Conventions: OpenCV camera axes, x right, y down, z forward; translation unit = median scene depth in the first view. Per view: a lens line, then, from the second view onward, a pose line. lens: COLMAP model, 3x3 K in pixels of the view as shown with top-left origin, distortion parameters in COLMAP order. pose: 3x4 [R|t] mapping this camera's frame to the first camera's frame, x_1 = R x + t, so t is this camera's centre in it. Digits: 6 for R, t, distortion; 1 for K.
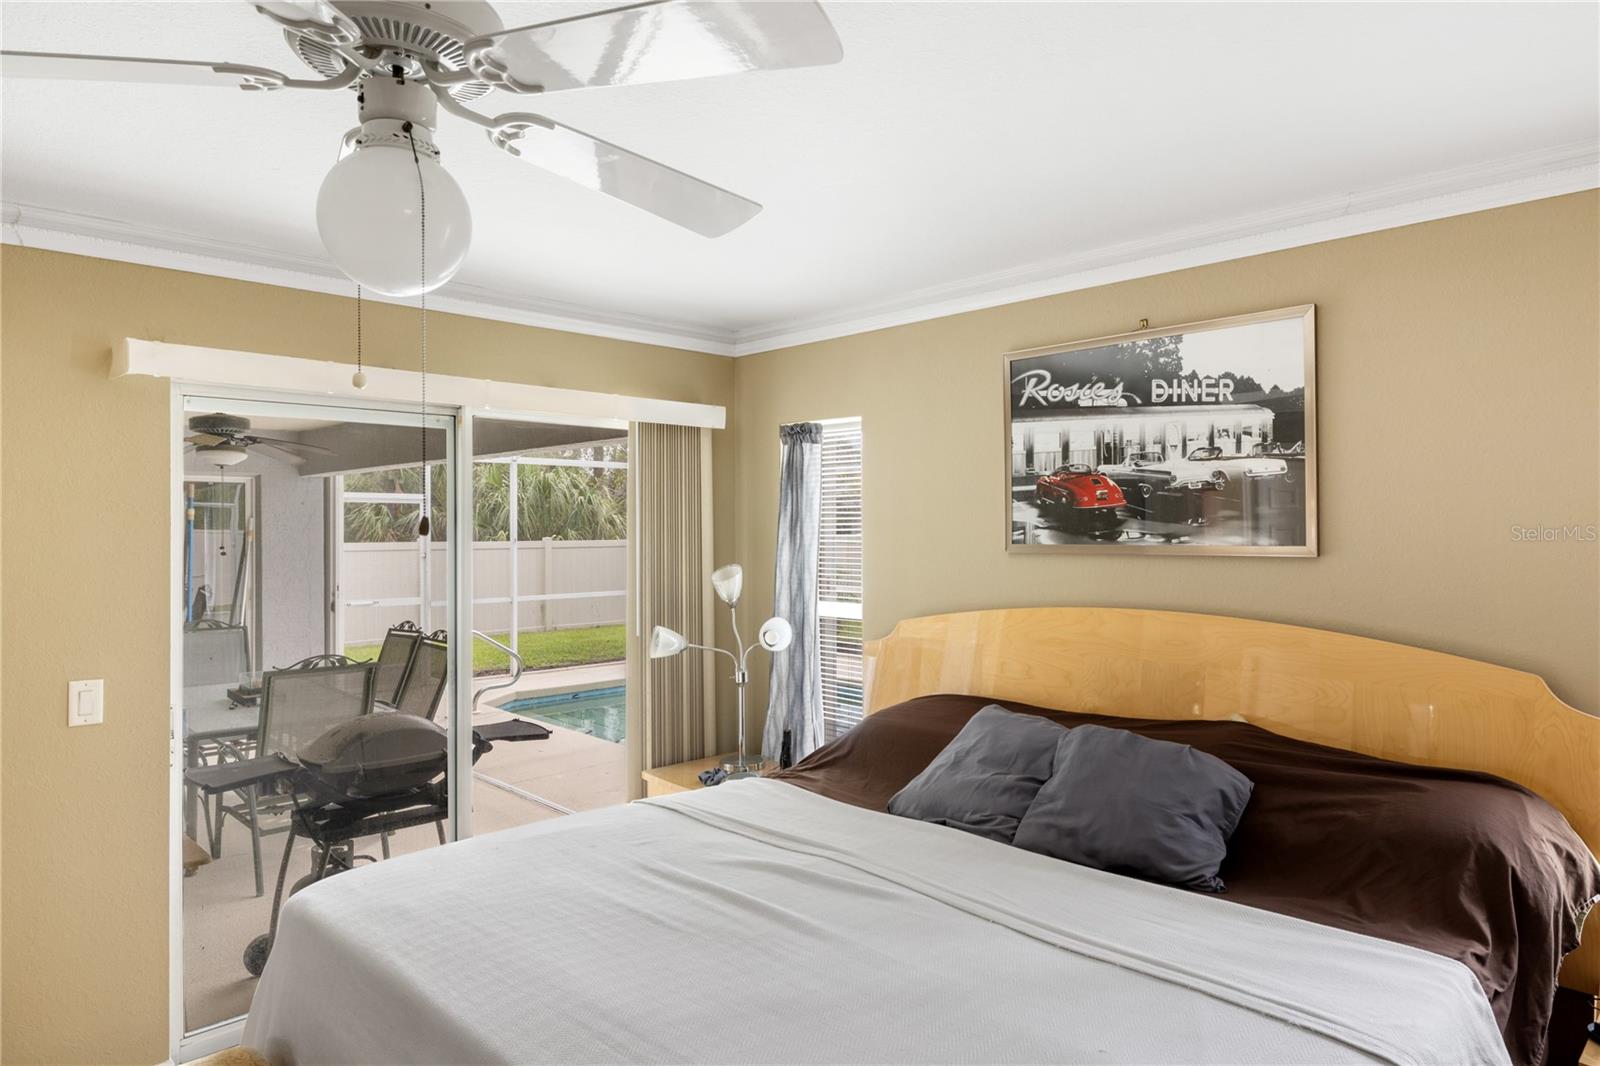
lens RADIAL K [[979.0, 0, 797.6], [0, 979.0, 530.2], [0, 0, 1]] dist [0.006313, 0.000262]
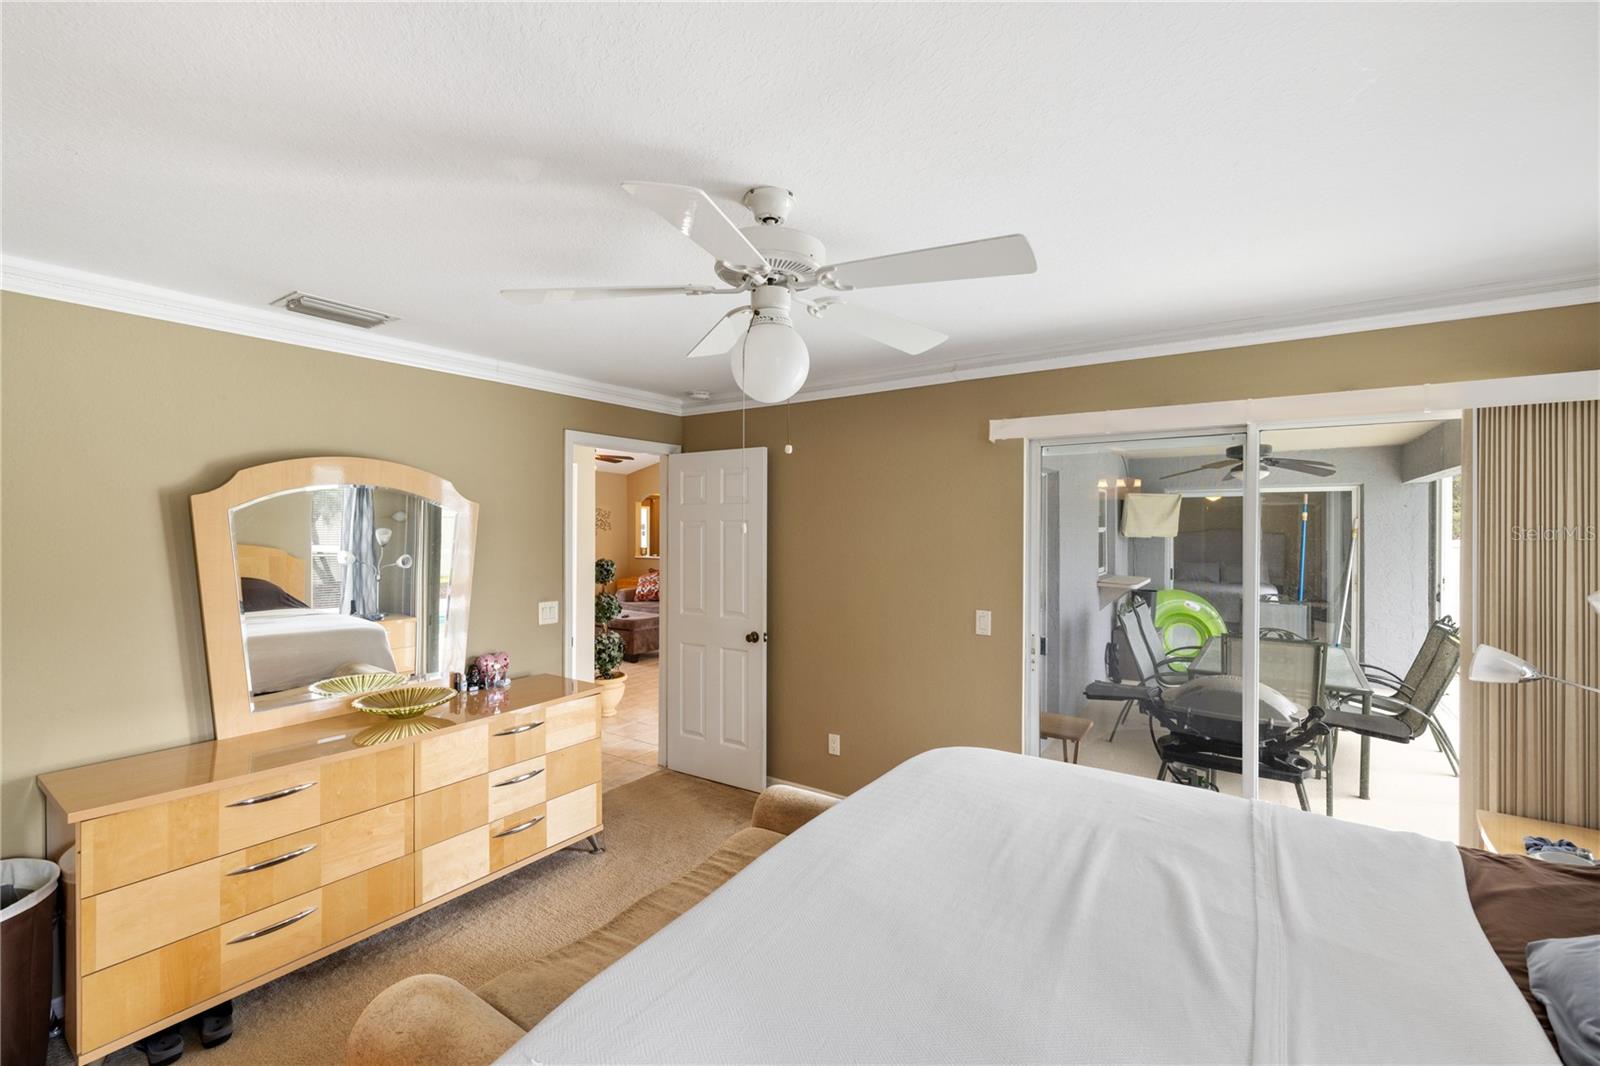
lens RADIAL K [[671.5, 0, 799.2], [0, 671.5, 525.9], [0, 0, 1]] dist [0.007035, -0.001866]
pose [[0.206842, 0.003685, -0.978368, 0.317279], [-0.005211, 0.999983, 0.002665, -0.004519], [0.978361, 0.004547, 0.206857, 0.298939]]
